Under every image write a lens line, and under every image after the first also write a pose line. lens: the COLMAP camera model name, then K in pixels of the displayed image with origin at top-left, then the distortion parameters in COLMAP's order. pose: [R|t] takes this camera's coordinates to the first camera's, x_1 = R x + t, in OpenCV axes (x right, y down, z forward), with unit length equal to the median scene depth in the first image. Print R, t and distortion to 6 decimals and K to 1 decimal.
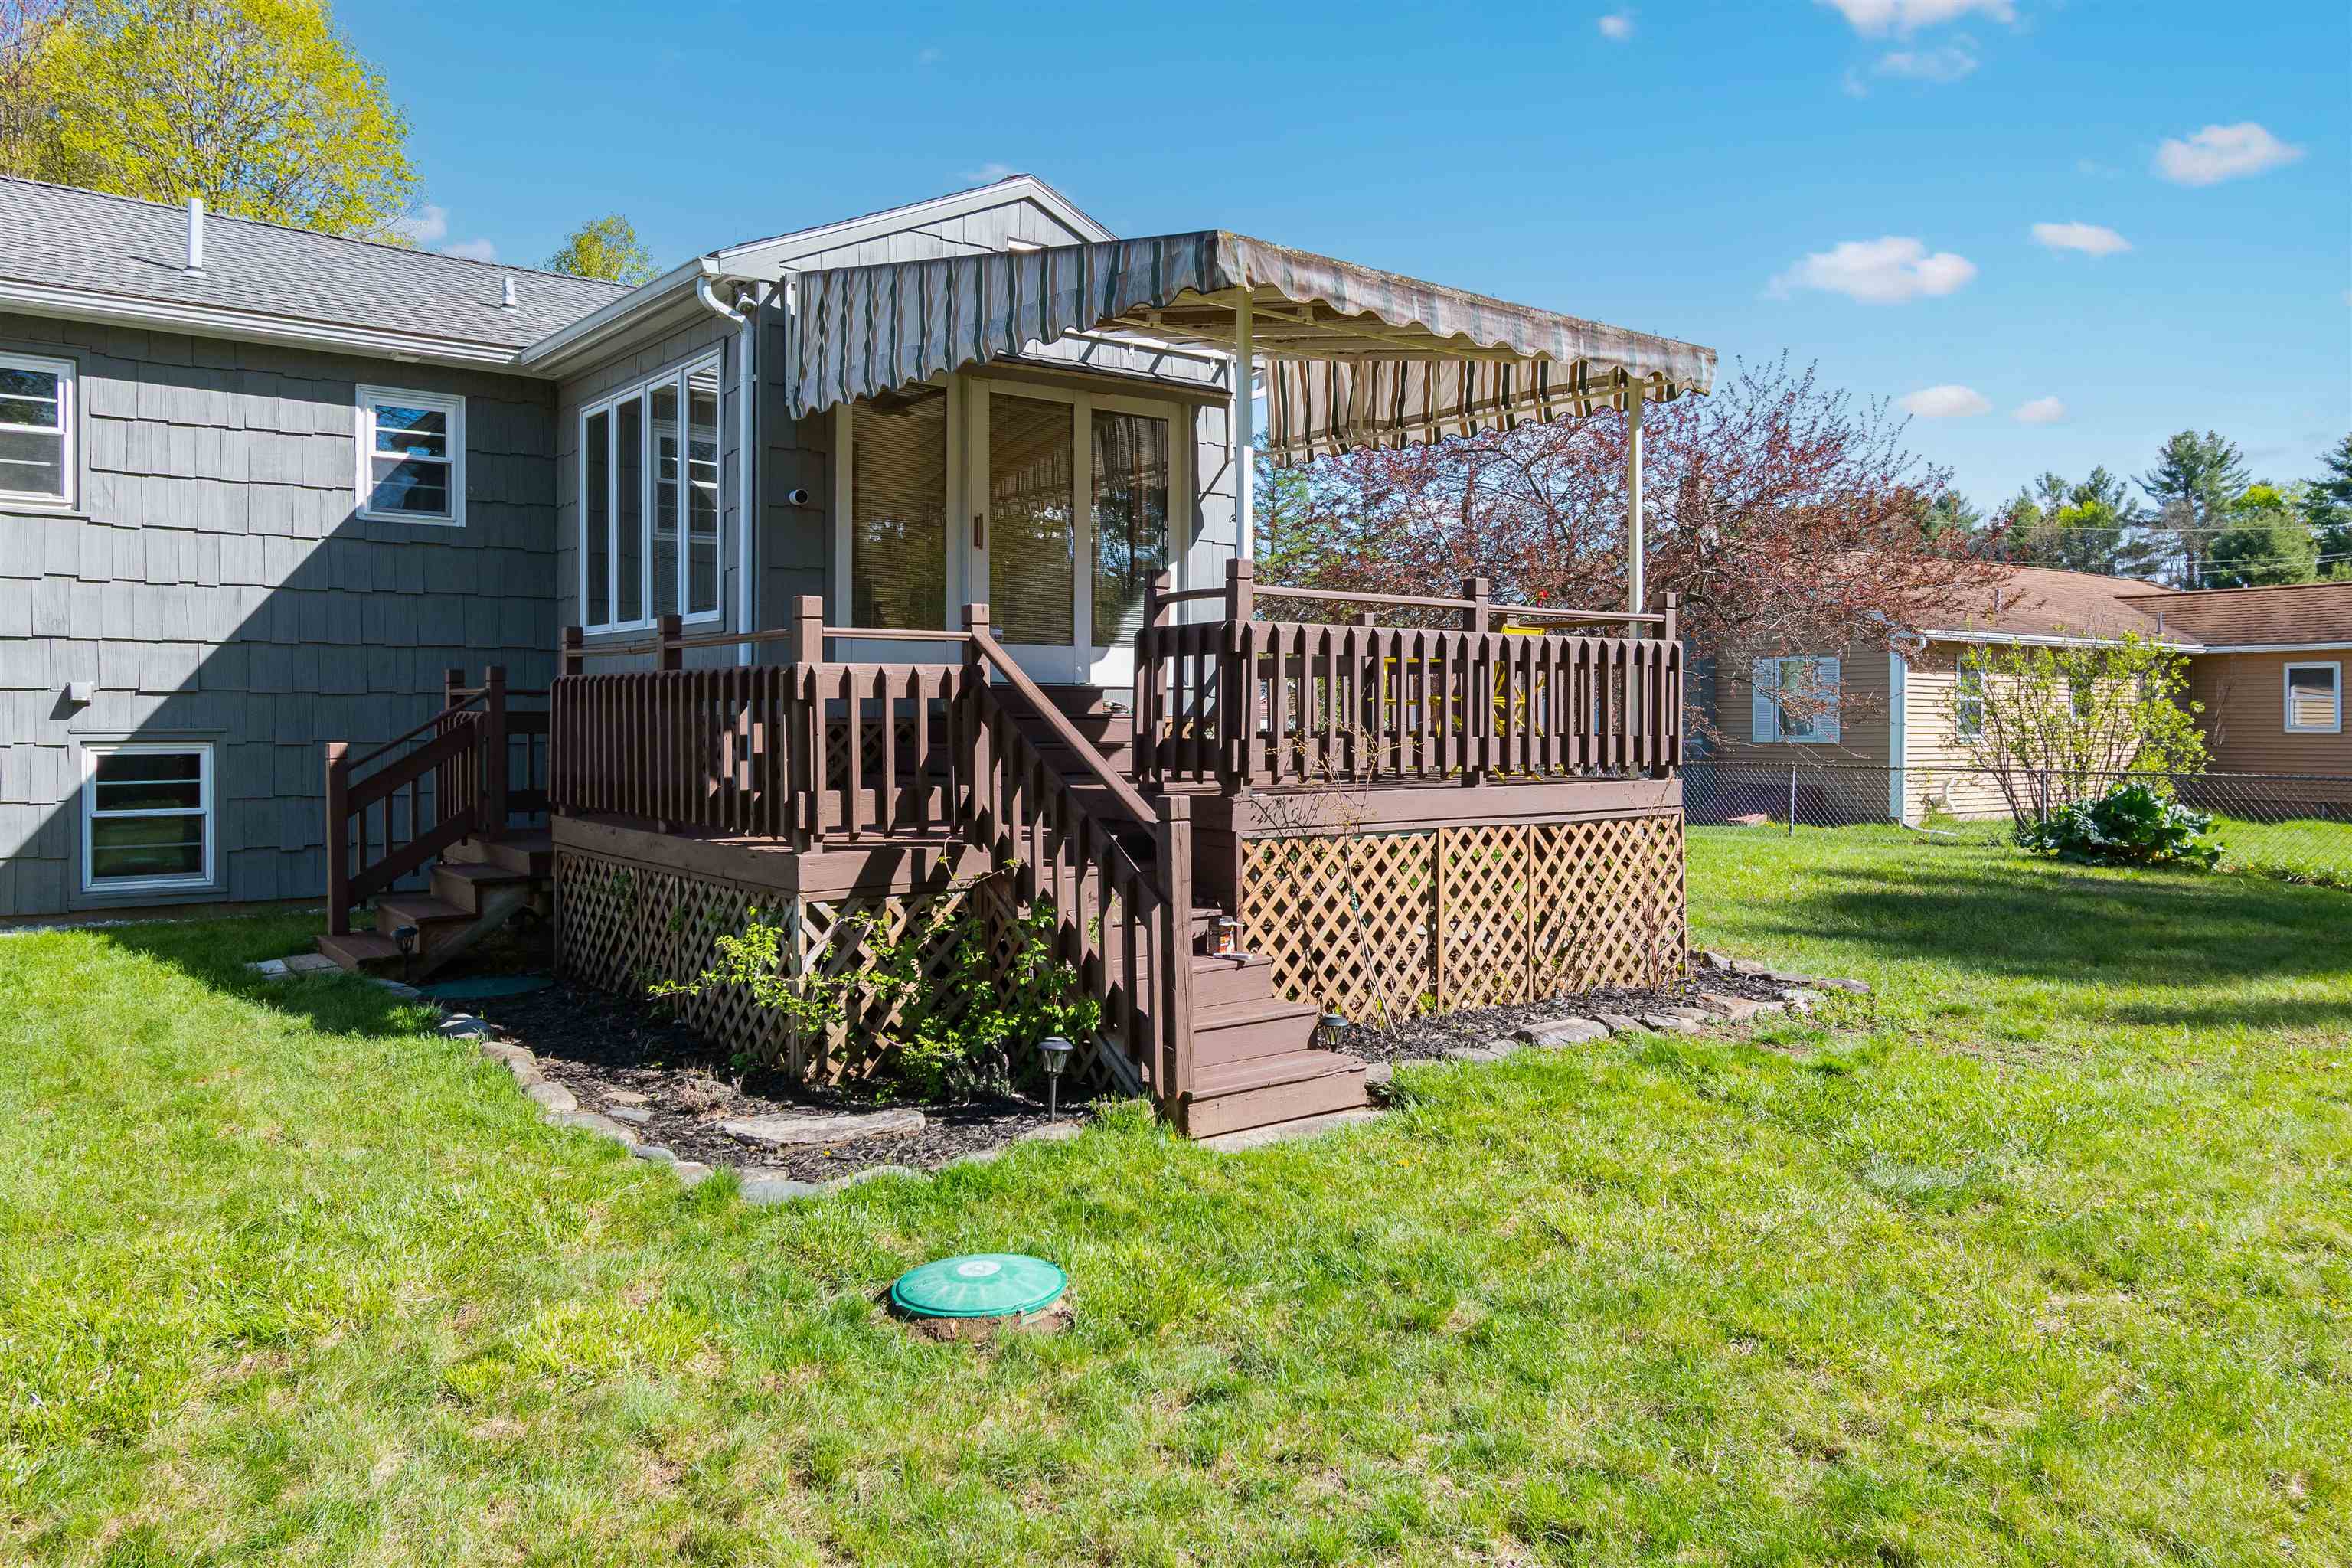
lens RADIAL K [[1634.4, 0, 1179.2], [0, 1634.4, 736.9], [0, 0, 1]] dist [0.002461, 0.001786]
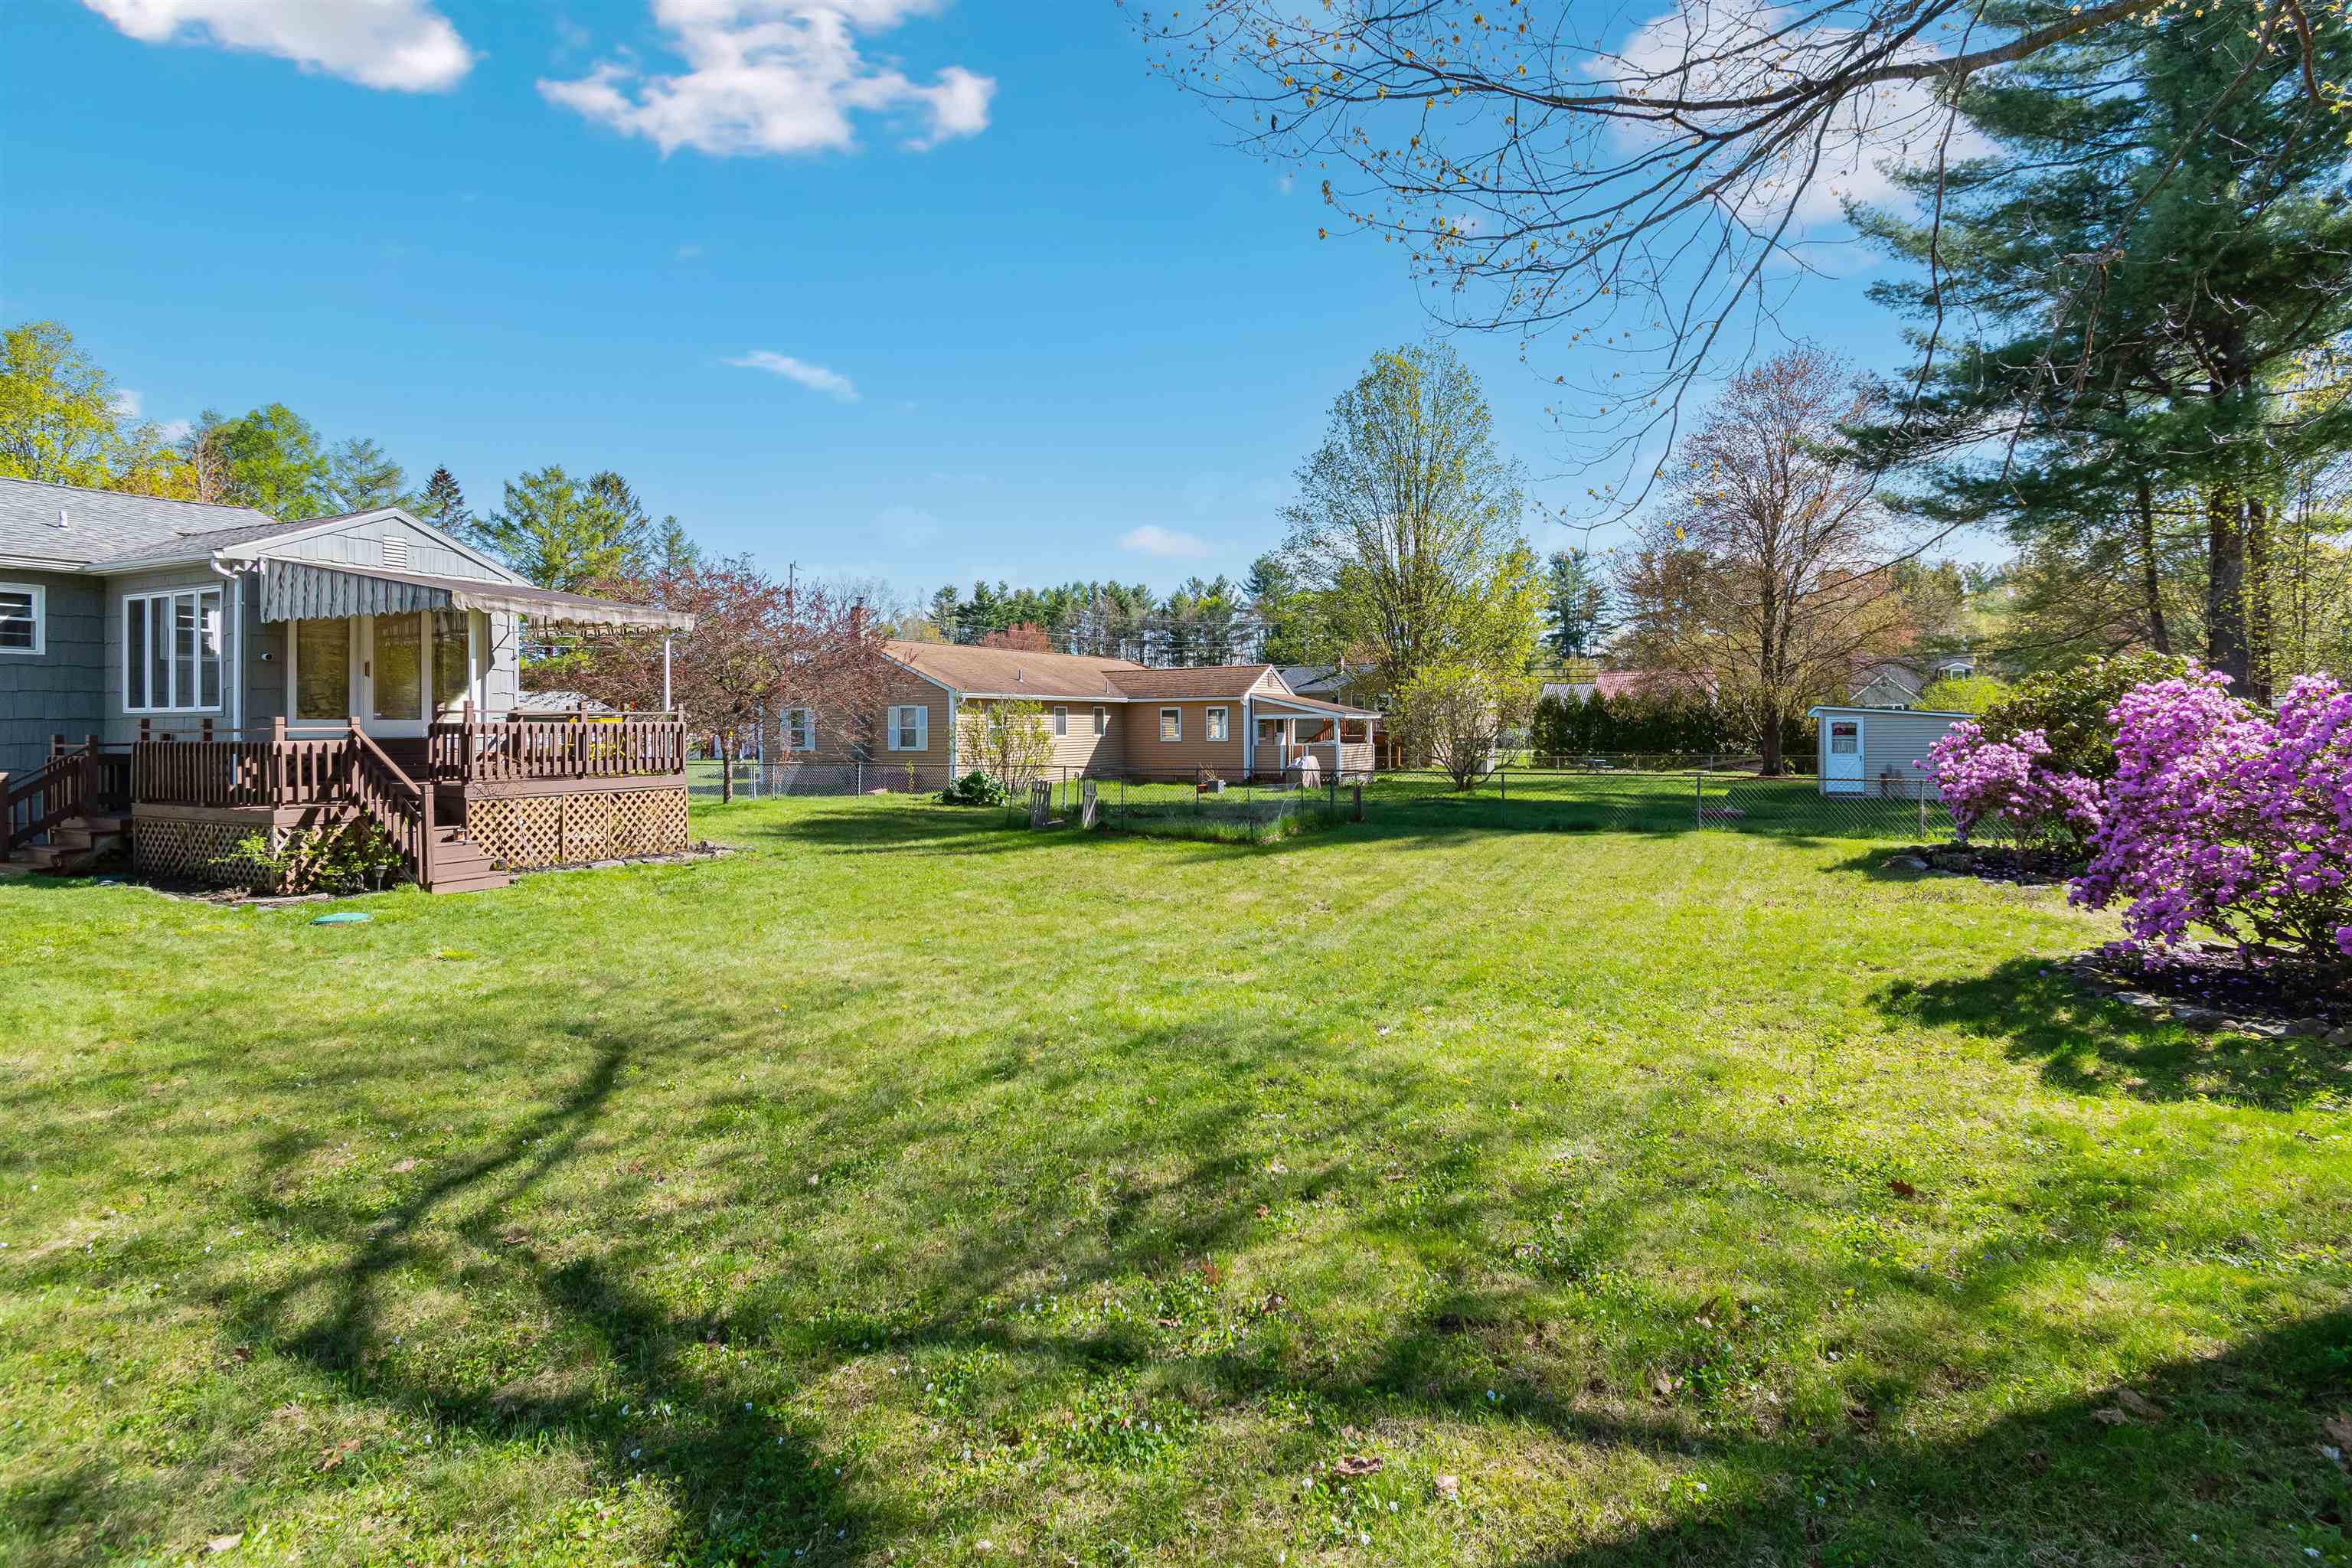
lens RADIAL K [[1174.1, 0, 1192.7], [0, 1174.1, 723.1], [0, 0, 1]] dist [0.001077, -0.002113]
pose [[0.898362, -0.005235, 0.439225, 0.198005], [0.011305, 0.999873, -0.011206, -0.024566], [-0.439110, 0.015032, 0.898307, -0.995388]]
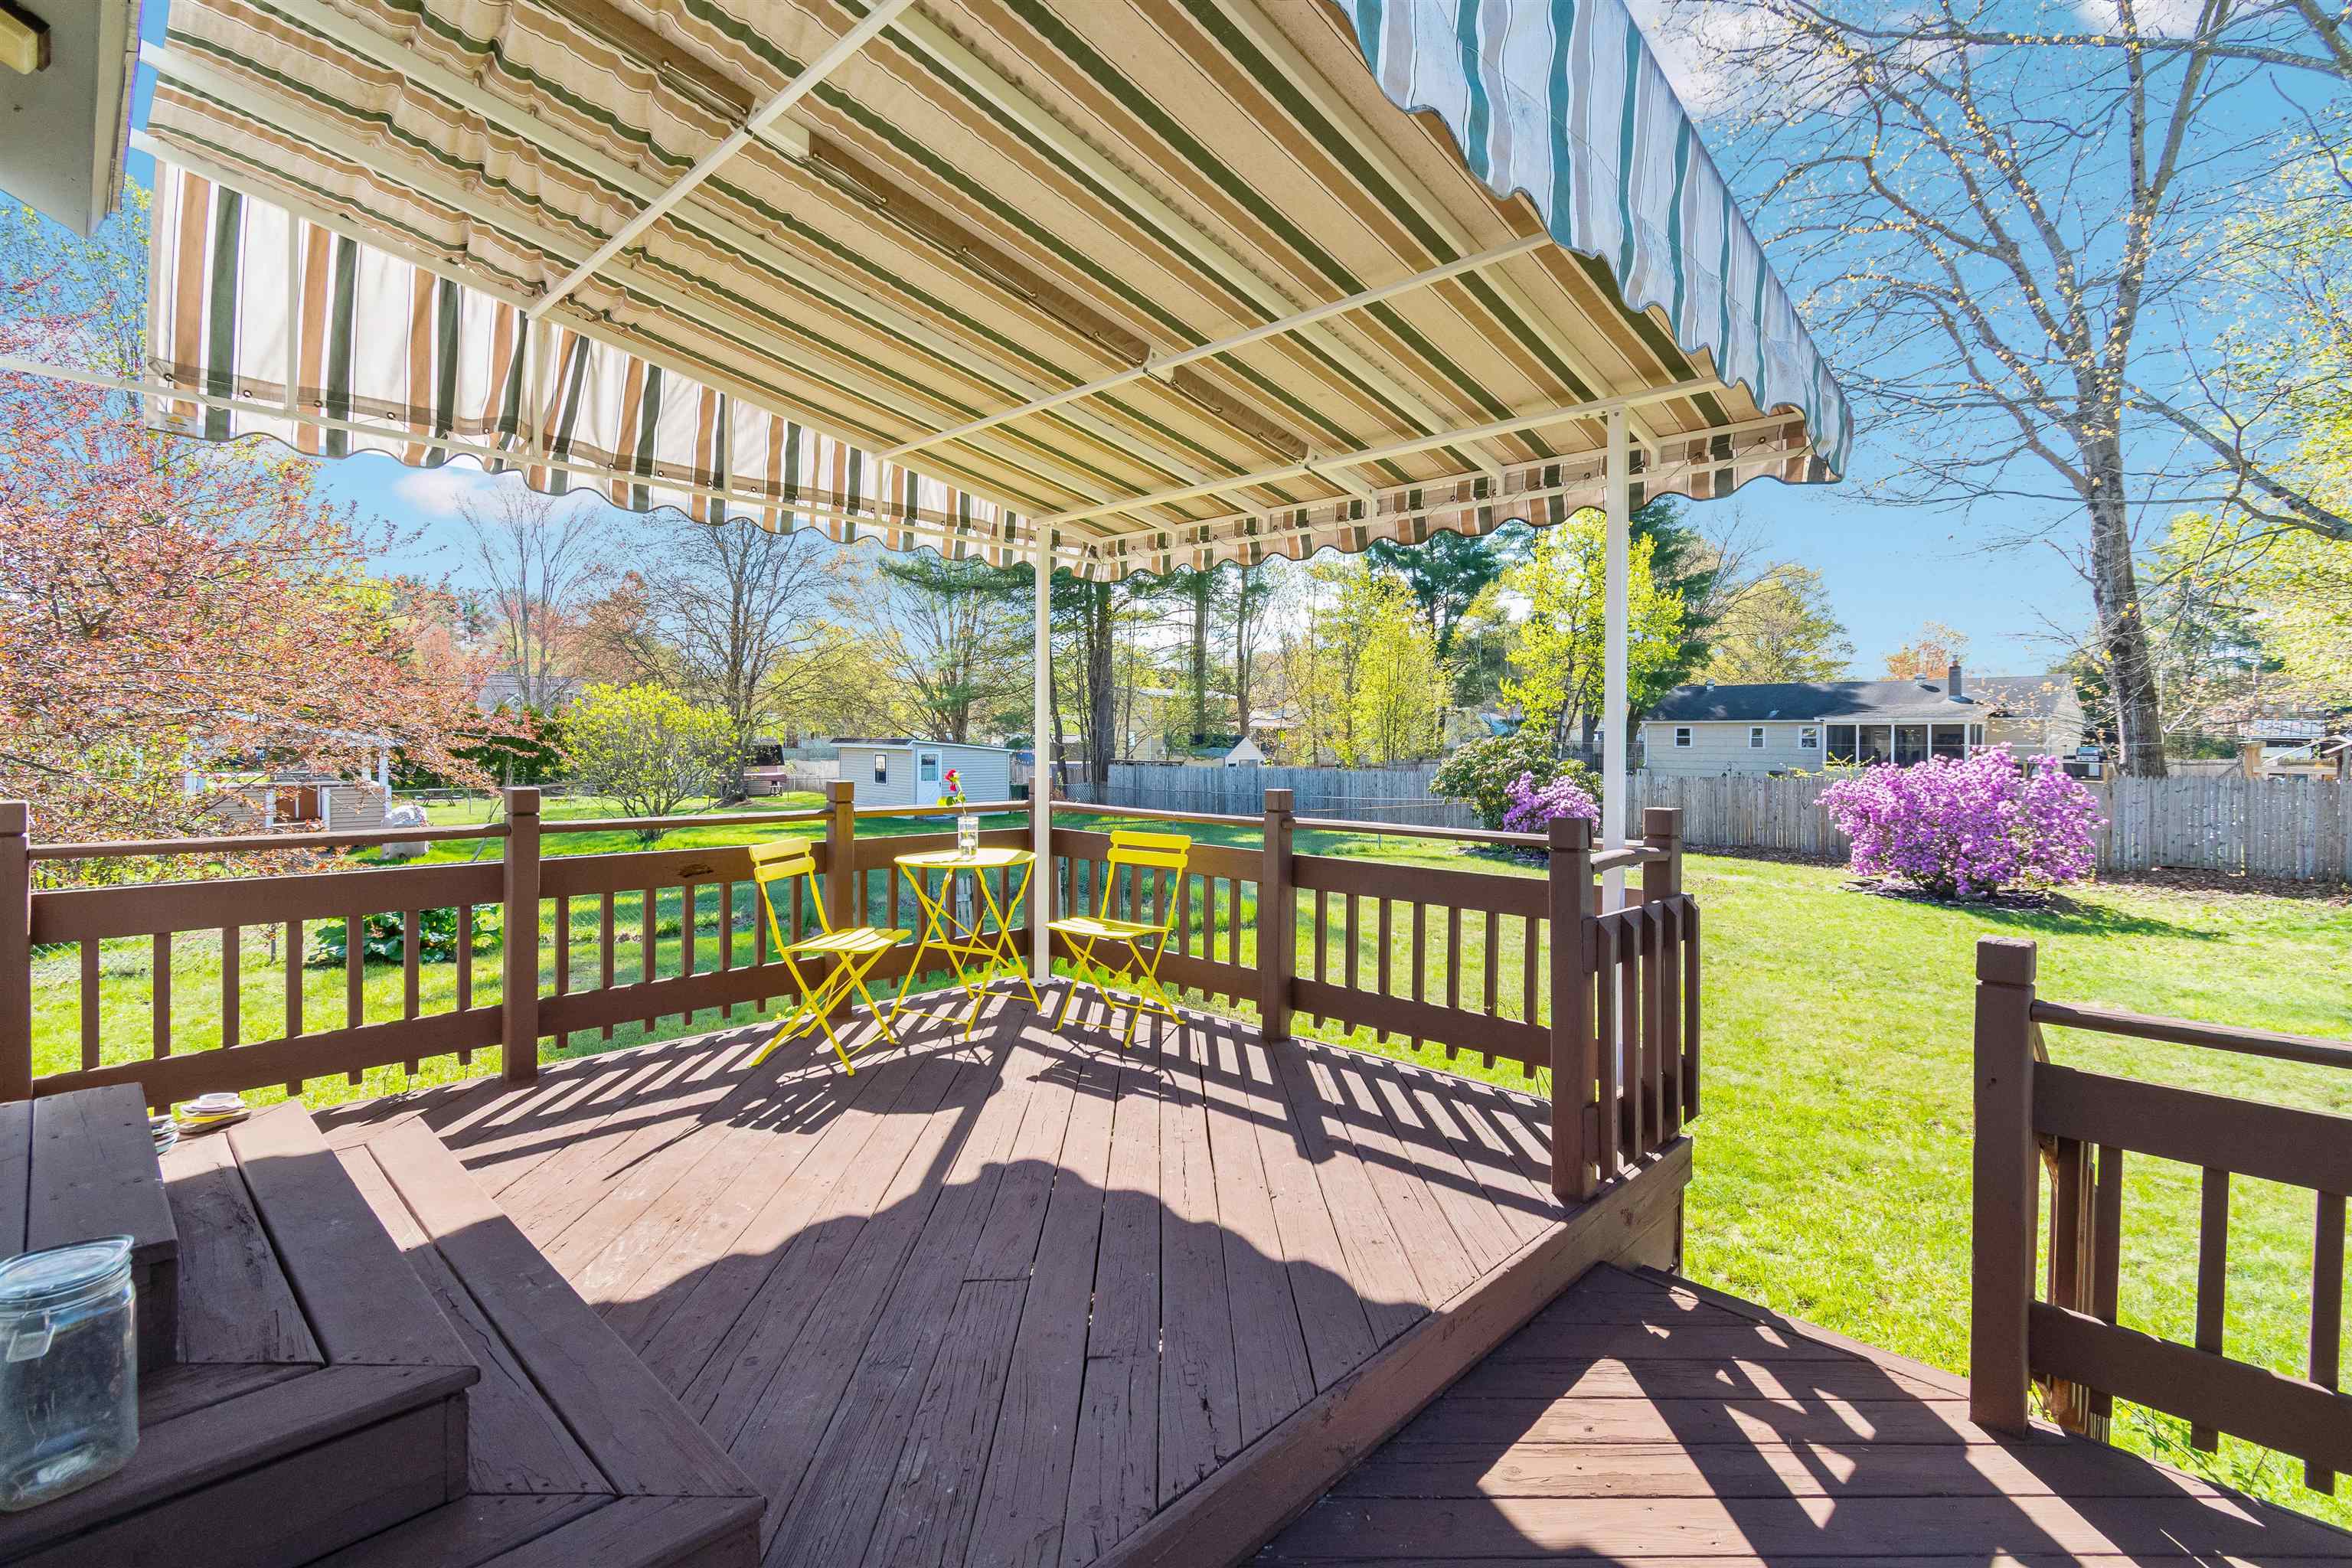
lens RADIAL K [[1056.7, 0, 1166.3], [0, 1056.7, 732.8], [0, 0, 1]] dist [0.000209, 0.000032]
pose [[-0.123134, 0.005514, 0.992375, -0.282564], [-0.002054, 0.999981, -0.005812, -0.102955], [-0.992388, -0.002754, -0.123121, 0.933188]]
